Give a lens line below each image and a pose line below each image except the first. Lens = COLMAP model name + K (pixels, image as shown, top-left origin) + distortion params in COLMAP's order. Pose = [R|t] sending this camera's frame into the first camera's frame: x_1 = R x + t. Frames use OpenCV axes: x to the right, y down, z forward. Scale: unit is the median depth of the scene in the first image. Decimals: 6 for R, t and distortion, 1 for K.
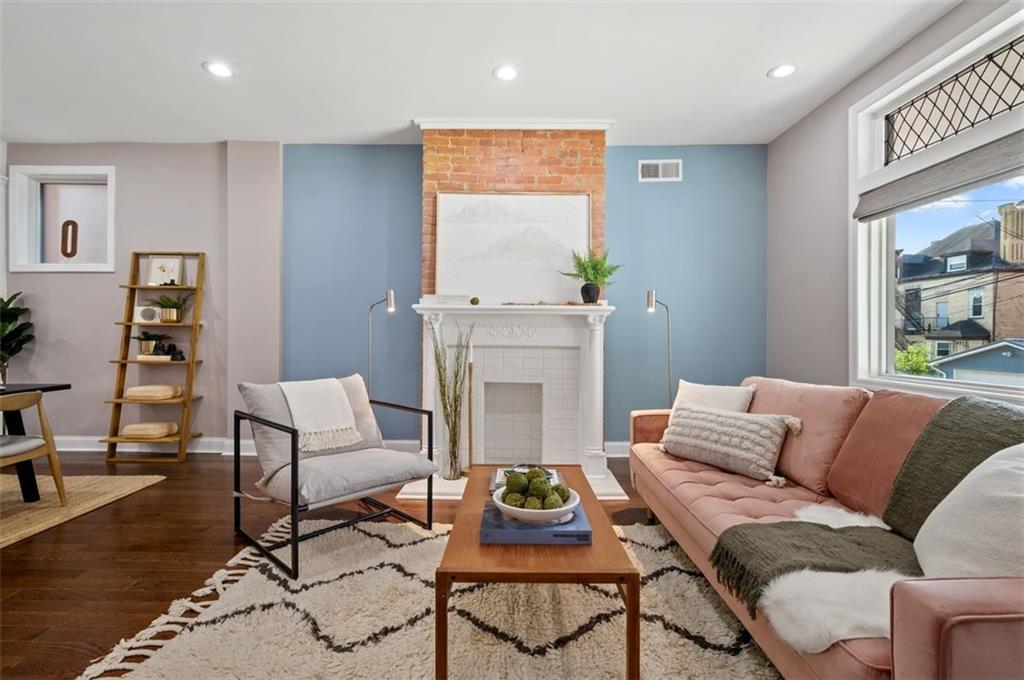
lens RADIAL K [[462.4, 0, 511.5], [0, 462.4, 343.0], [0, 0, 1]] dist [-0.001651, 0.000480]
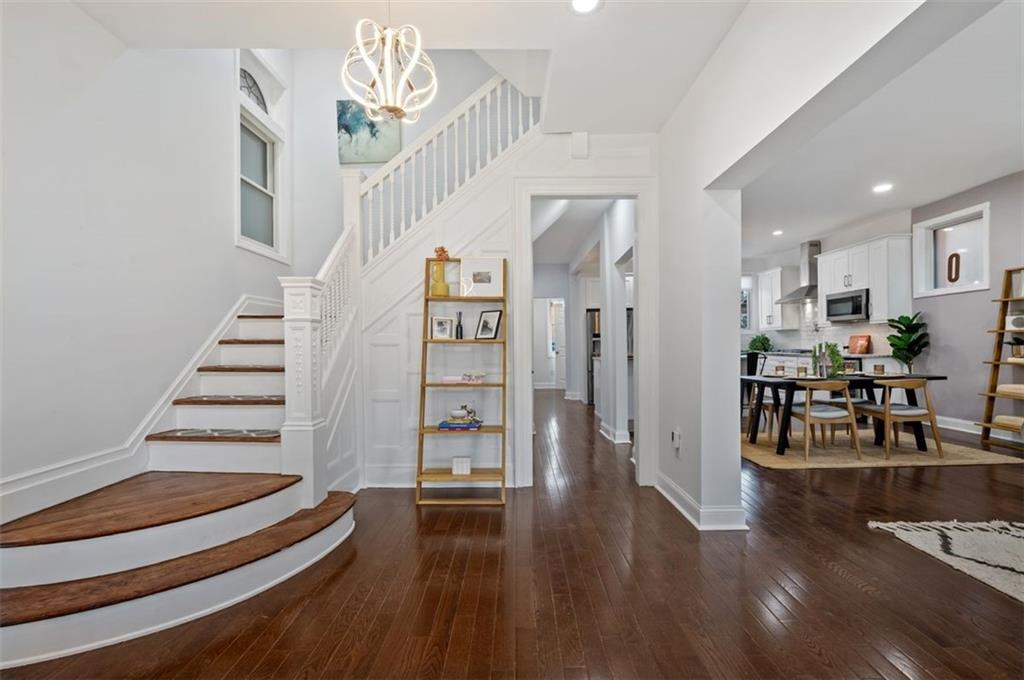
lens RADIAL K [[462.4, 0, 511.5], [0, 462.4, 343.0], [0, 0, 1]] dist [-0.001651, 0.000480]
pose [[0.004255, -0.010751, -0.999933, 0.359547], [0.003259, 0.999937, -0.010737, -0.002754], [0.999986, -0.003213, 0.004290, -0.271140]]
